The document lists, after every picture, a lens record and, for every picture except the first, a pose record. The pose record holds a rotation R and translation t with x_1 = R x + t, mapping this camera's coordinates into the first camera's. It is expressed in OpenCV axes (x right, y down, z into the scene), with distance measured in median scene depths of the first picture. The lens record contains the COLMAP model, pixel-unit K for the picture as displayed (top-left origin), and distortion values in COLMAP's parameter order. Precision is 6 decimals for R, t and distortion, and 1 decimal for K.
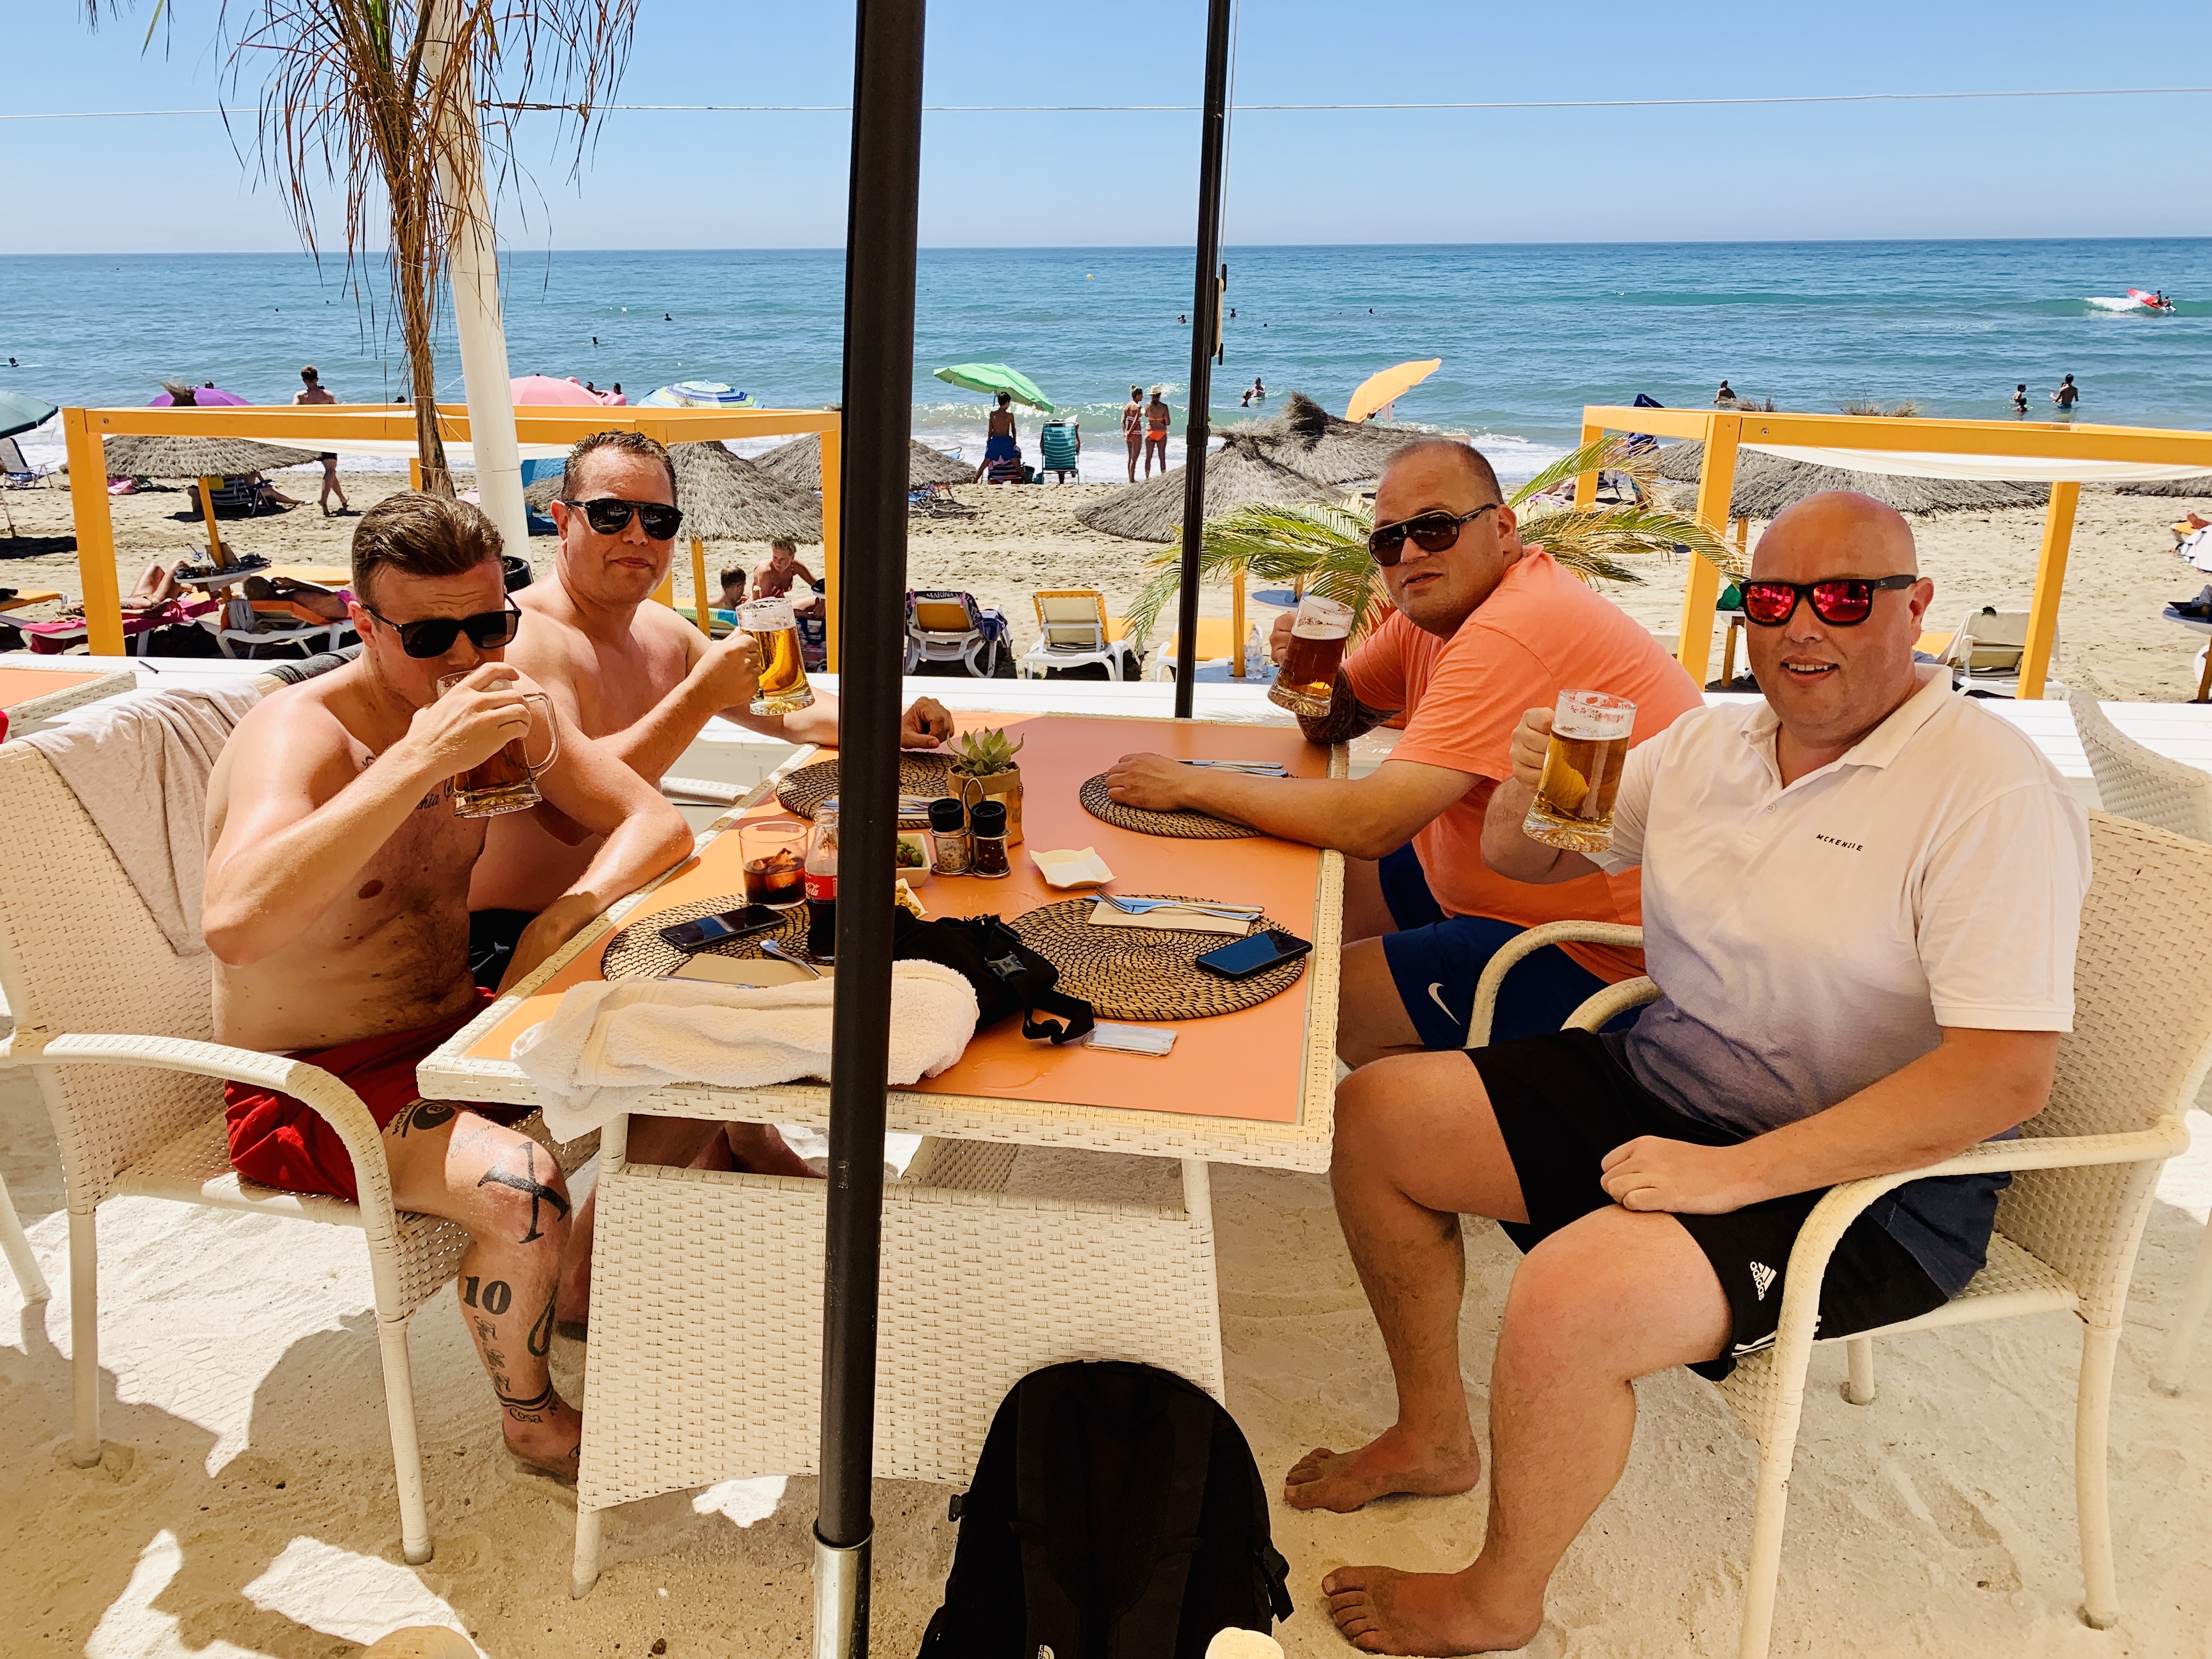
lens RADIAL K [[1648.4, 0, 1103.2], [0, 1648.4, 830.2], [0, 0, 1]] dist [-0.001890, -0.000250]
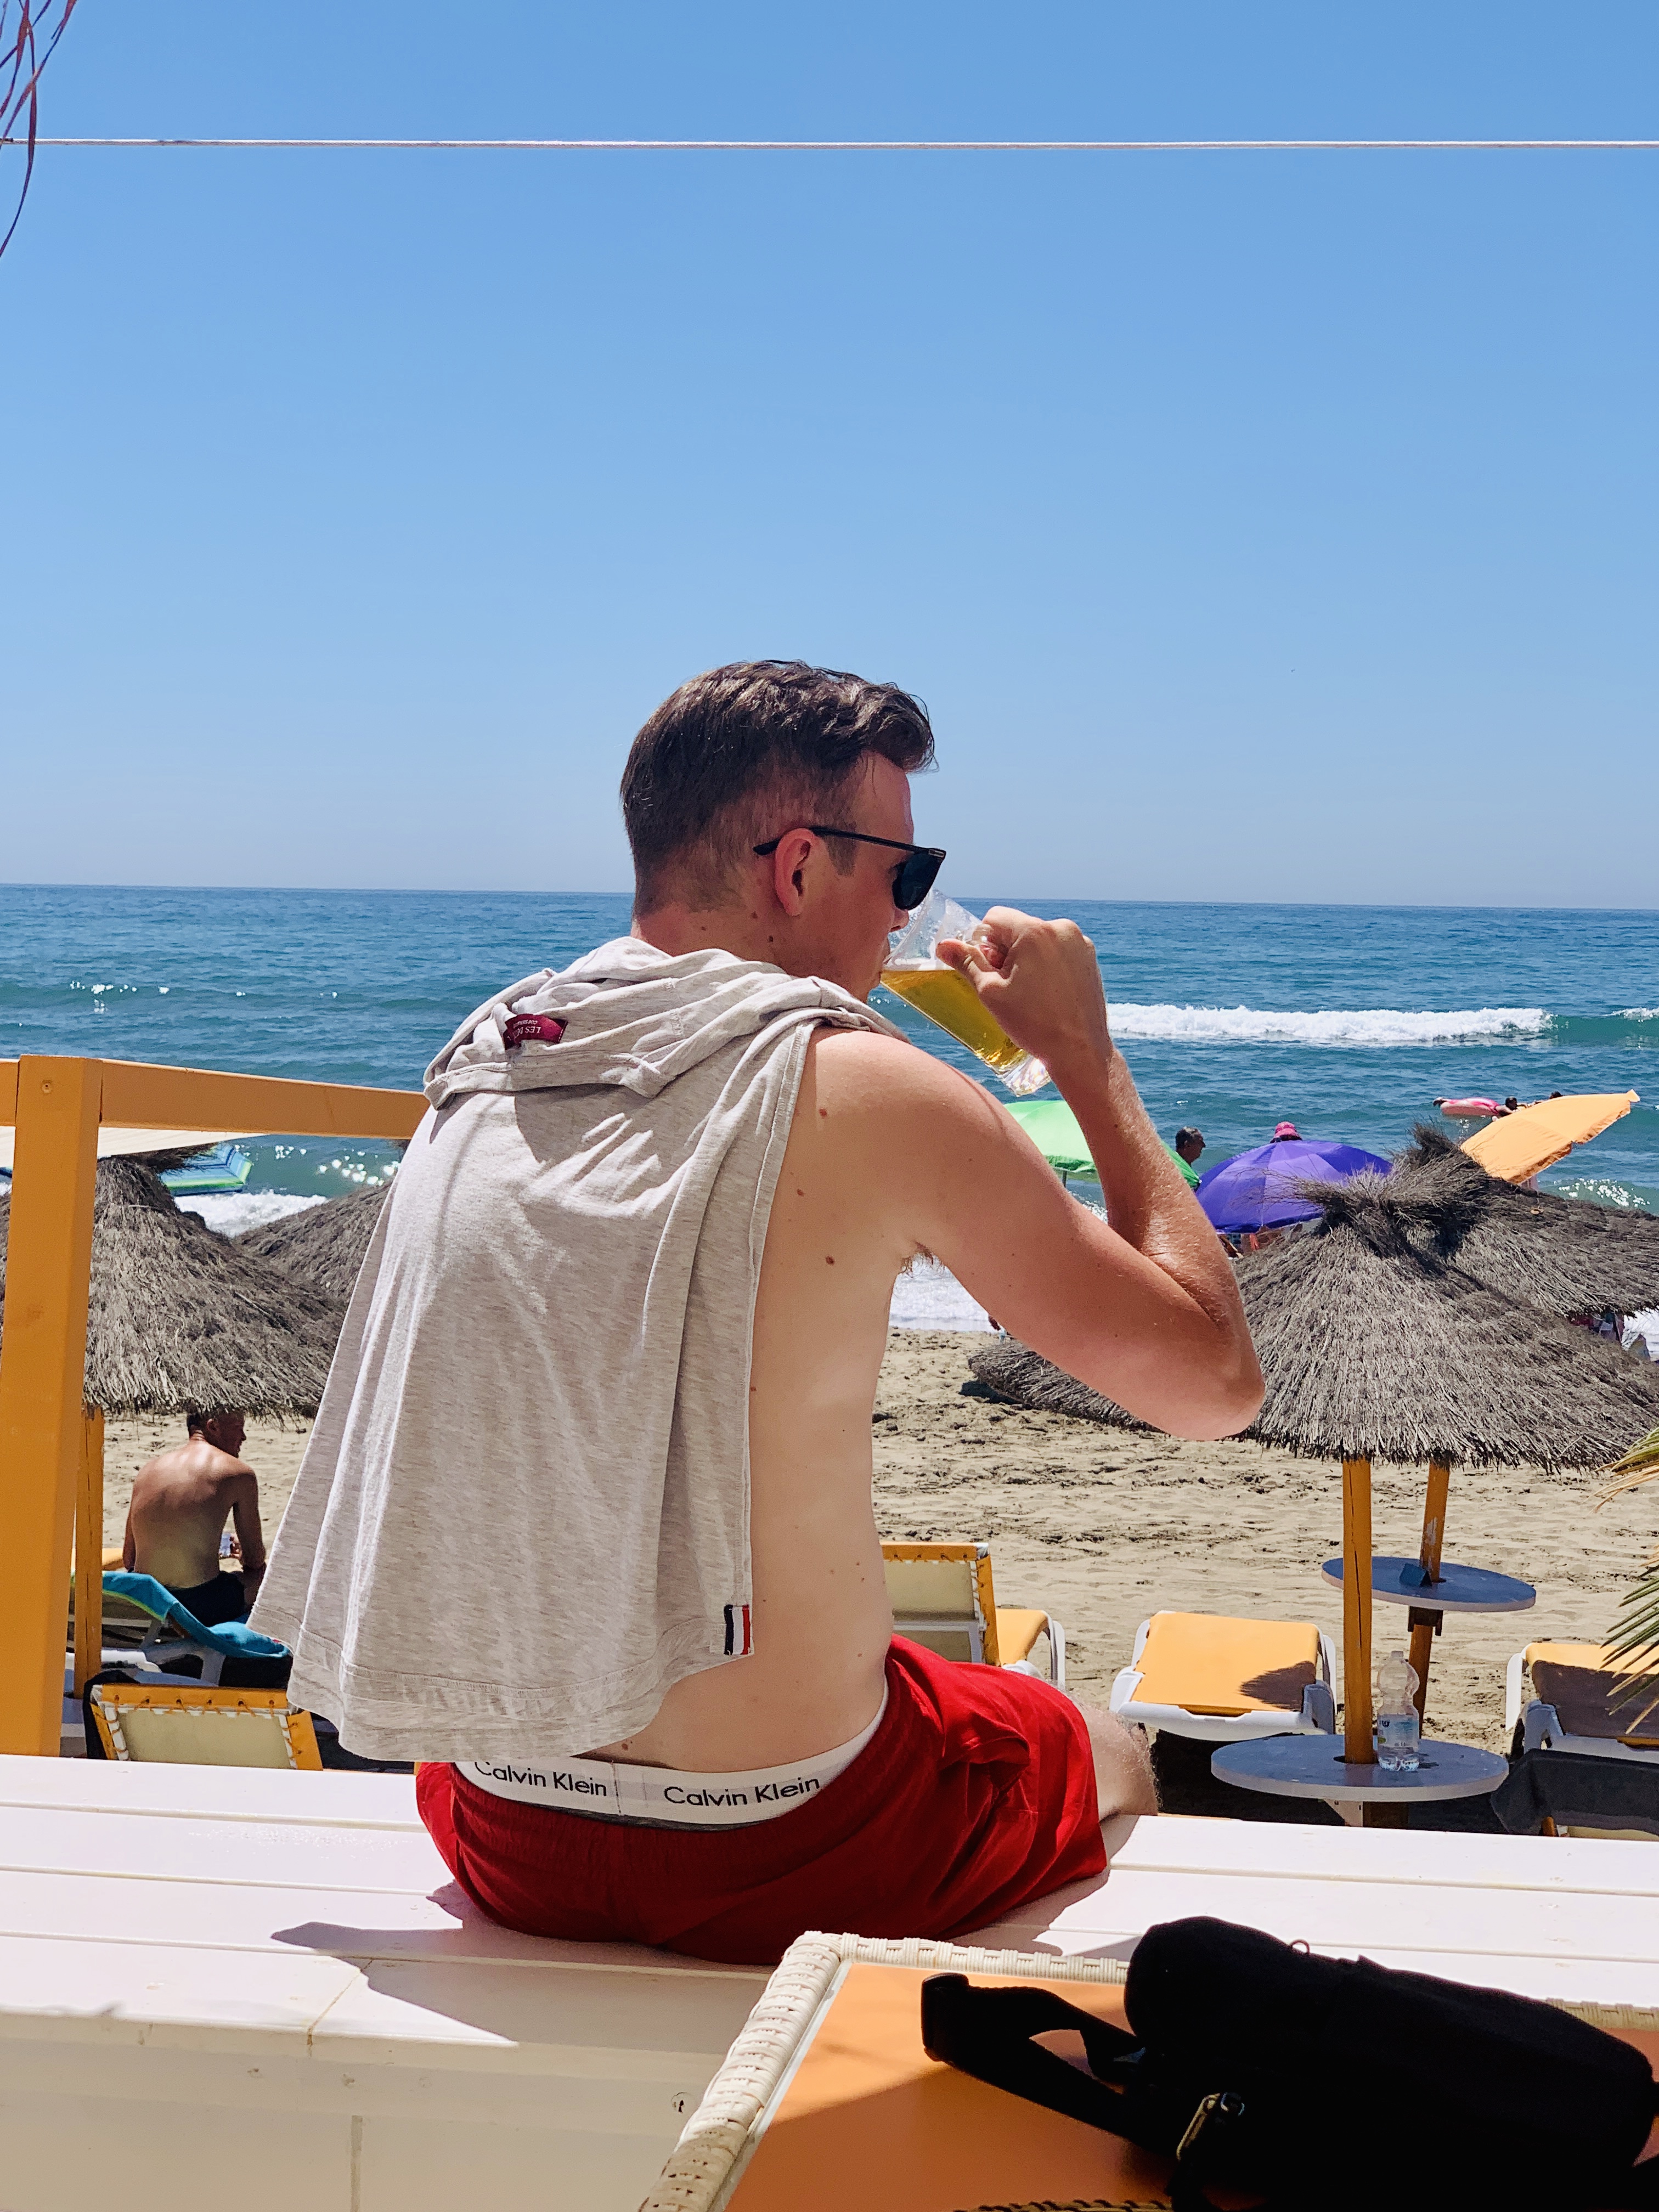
lens RADIAL K [[3409.4, 0, 831.0], [0, 3409.4, 1106.5], [0, 0, 1]] dist [0.047403, 0.000000]
pose [[0.999624, 0.025875, -0.009054, -0.044325], [-0.027363, 0.961872, -0.272127, -0.009821], [0.001667, 0.272273, 0.962219, 0.098201]]
